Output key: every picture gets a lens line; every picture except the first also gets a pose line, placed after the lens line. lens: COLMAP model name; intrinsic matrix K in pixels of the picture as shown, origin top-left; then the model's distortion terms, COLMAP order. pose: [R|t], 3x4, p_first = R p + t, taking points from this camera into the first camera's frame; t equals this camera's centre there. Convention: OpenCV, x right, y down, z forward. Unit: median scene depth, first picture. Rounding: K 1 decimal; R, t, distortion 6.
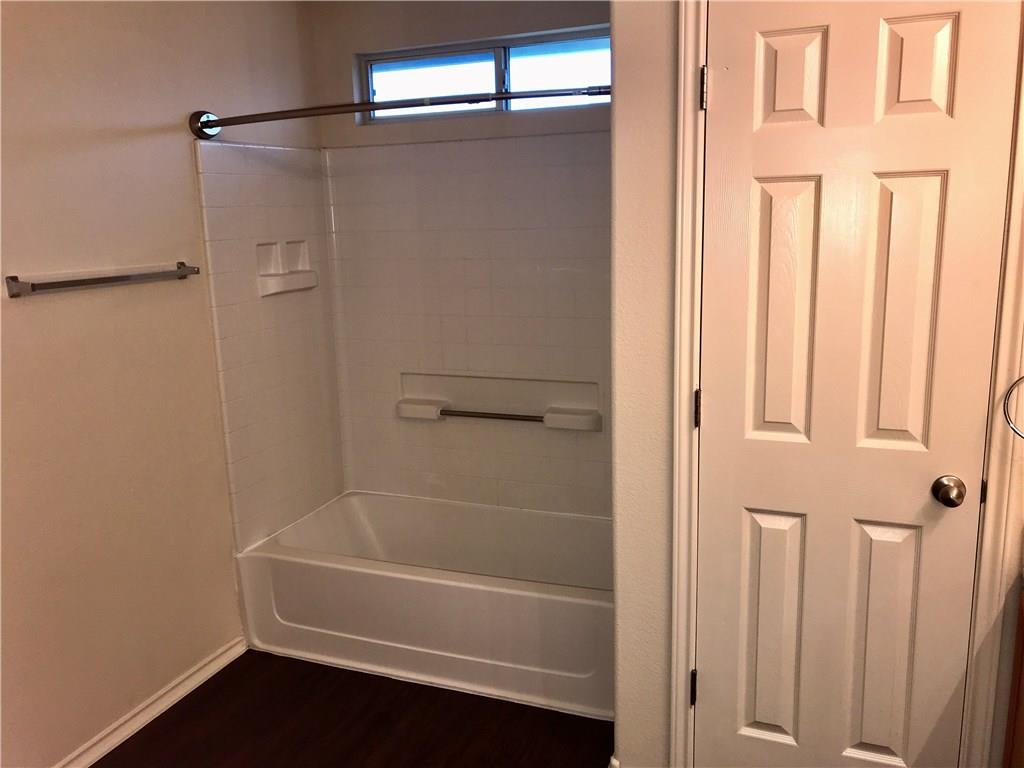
lens RADIAL K [[829.7, 0, 512.0], [0, 829.7, 384.0], [0, 0, 1]] dist [0.011449, 0.001599]
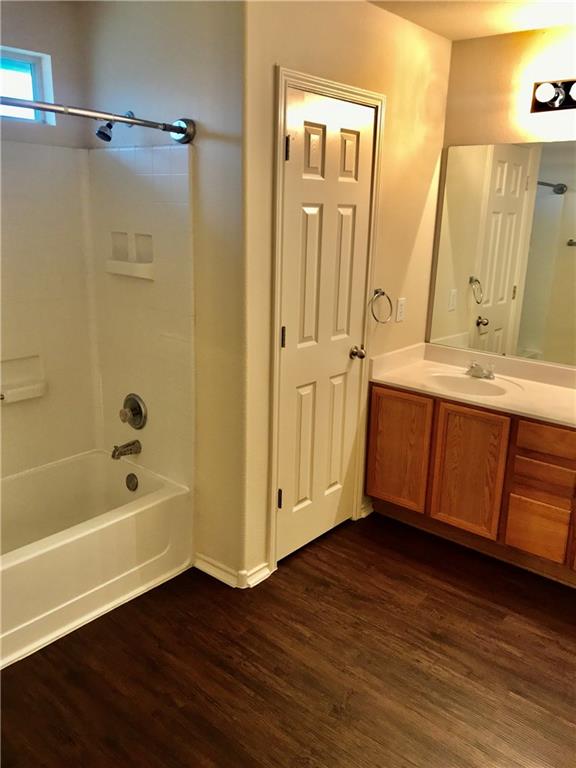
lens RADIAL K [[622.2, 0, 288.0], [0, 622.2, 384.0], [0, 0, 1]] dist [0.011449, 0.001599]
pose [[0.312966, -0.222806, 0.923260, -0.988527], [0.152029, 0.971312, 0.182868, -0.110603], [-0.937518, 0.083131, 0.337861, 0.562028]]
